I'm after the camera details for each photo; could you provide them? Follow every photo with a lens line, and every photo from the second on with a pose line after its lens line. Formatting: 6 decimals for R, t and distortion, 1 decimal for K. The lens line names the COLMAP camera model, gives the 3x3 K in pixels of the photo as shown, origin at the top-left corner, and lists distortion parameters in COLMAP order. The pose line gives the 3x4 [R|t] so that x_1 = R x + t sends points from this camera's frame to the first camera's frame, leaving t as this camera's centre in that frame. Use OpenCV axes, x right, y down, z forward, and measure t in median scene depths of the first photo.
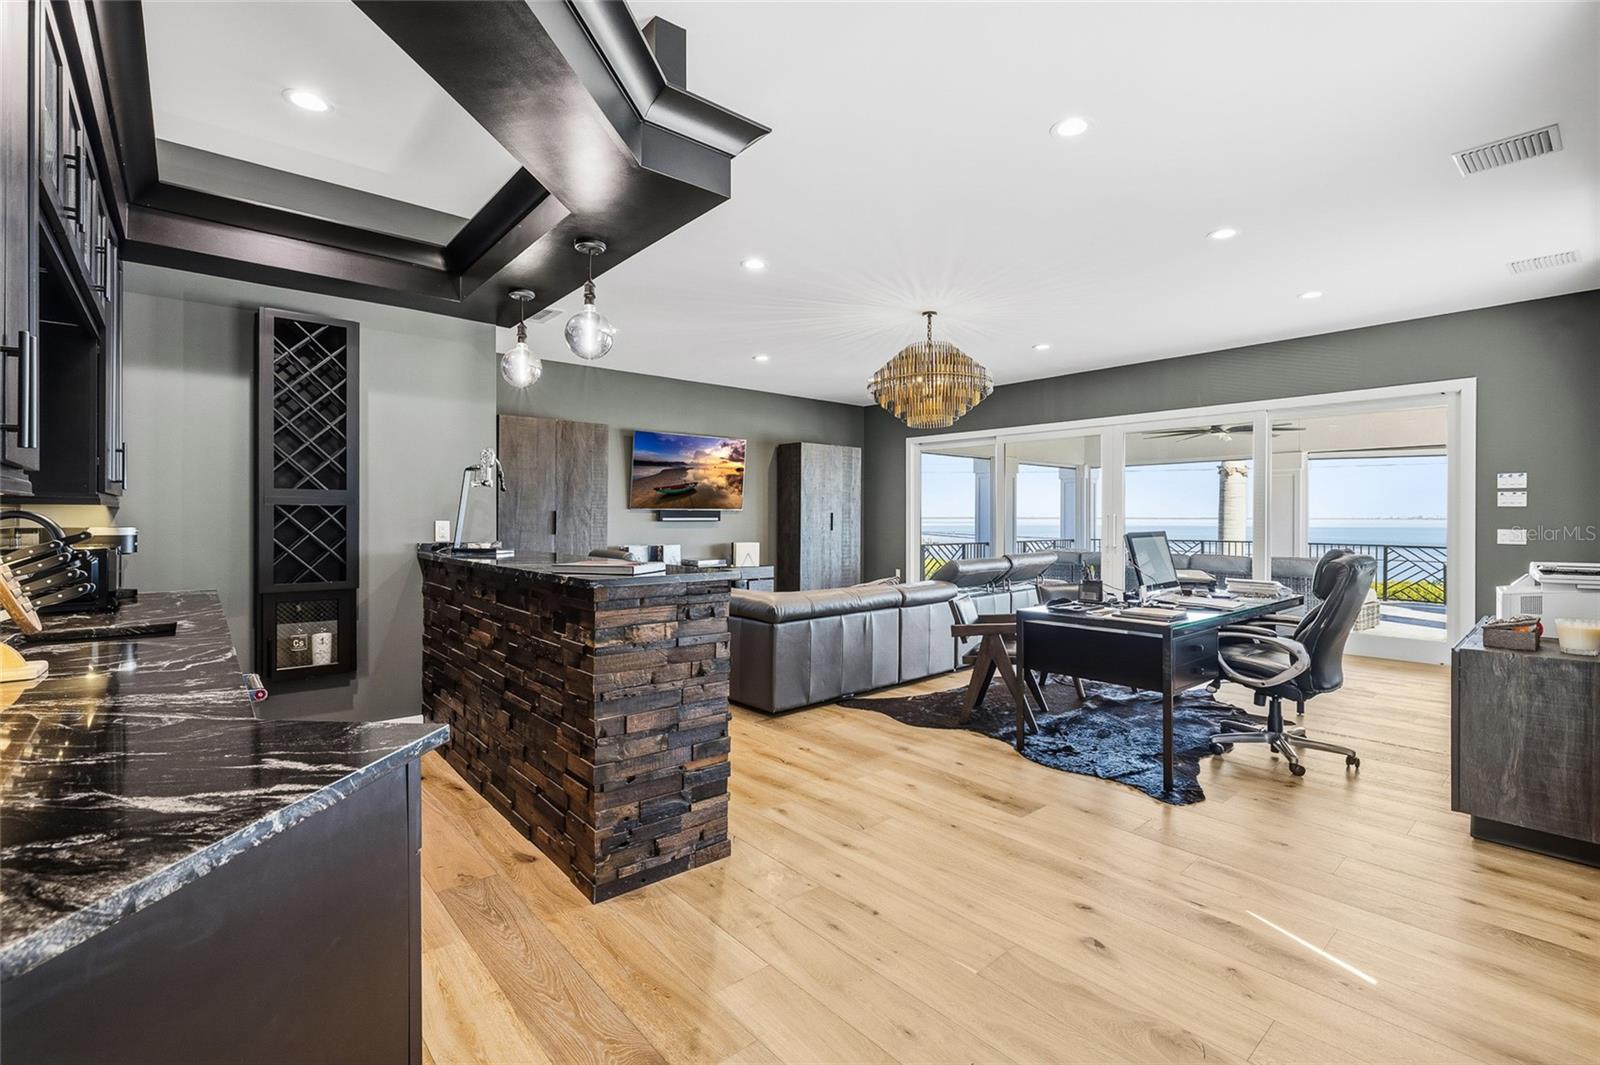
lens RADIAL K [[712.8, 0, 804.0], [0, 712.8, 521.3], [0, 0, 1]] dist [-0.000897, -0.000055]
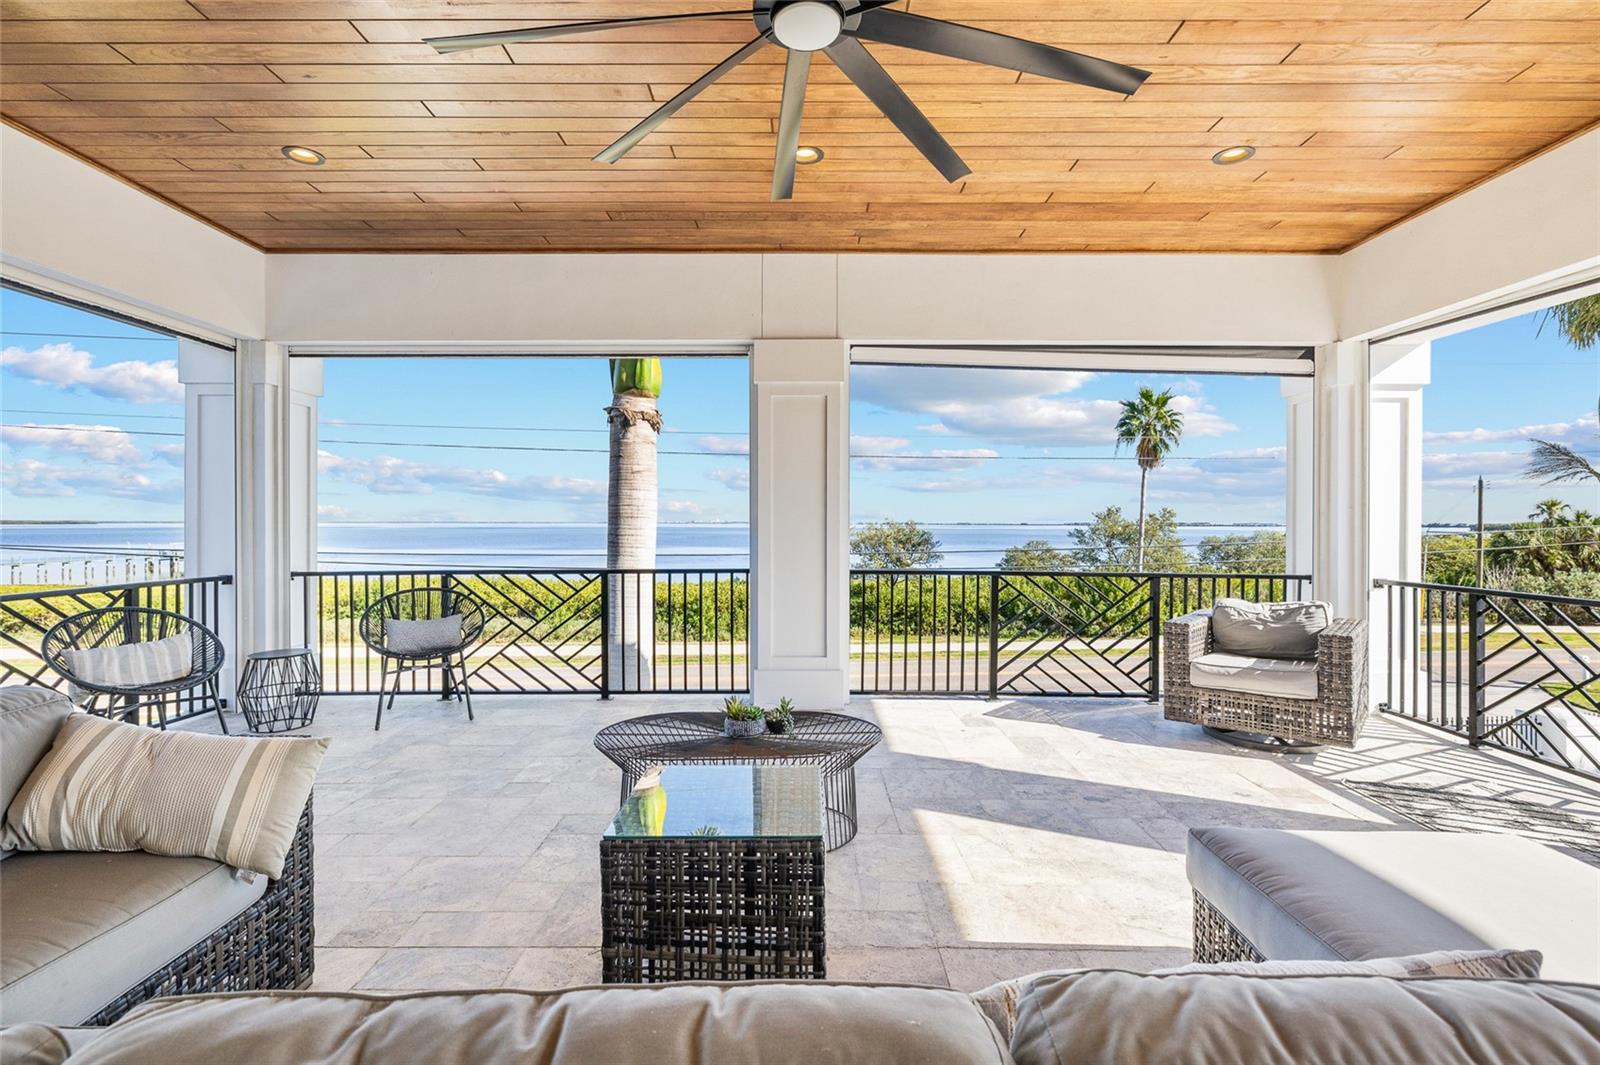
lens RADIAL K [[758.5, 0, 800.0], [0, 758.5, 532.5], [0, 0, 1]] dist [-0.001844, 0.000187]
pose [[0.655500, -0.007913, 0.755153, 0.921091], [0.000821, 0.999952, 0.009765, 0.010635], [-0.755194, -0.005781, 0.655475, 1.869773]]
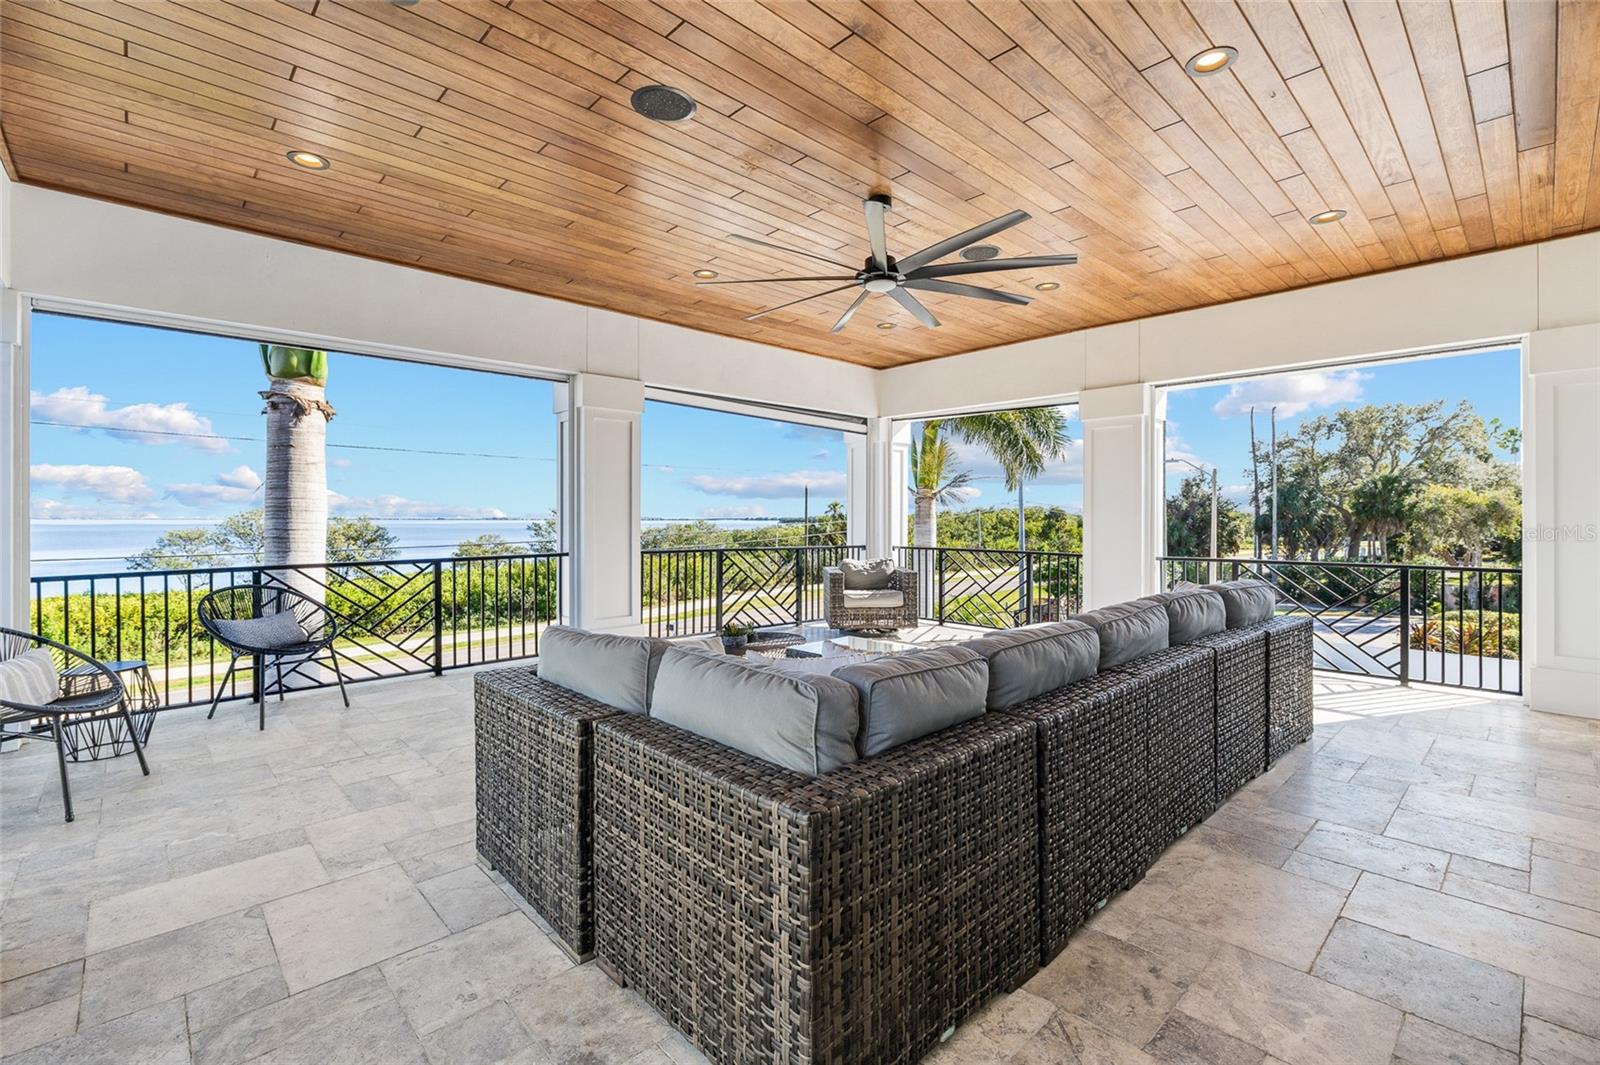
lens RADIAL K [[710.0, 0, 802.7], [0, 710.0, 523.8], [0, 0, 1]] dist [-0.000972, -0.000129]
pose [[-0.044549, -0.007555, 0.998979, 0.407947], [0.004213, 0.999961, 0.007750, 0.013313], [-0.998998, 0.004554, -0.044515, 2.268643]]
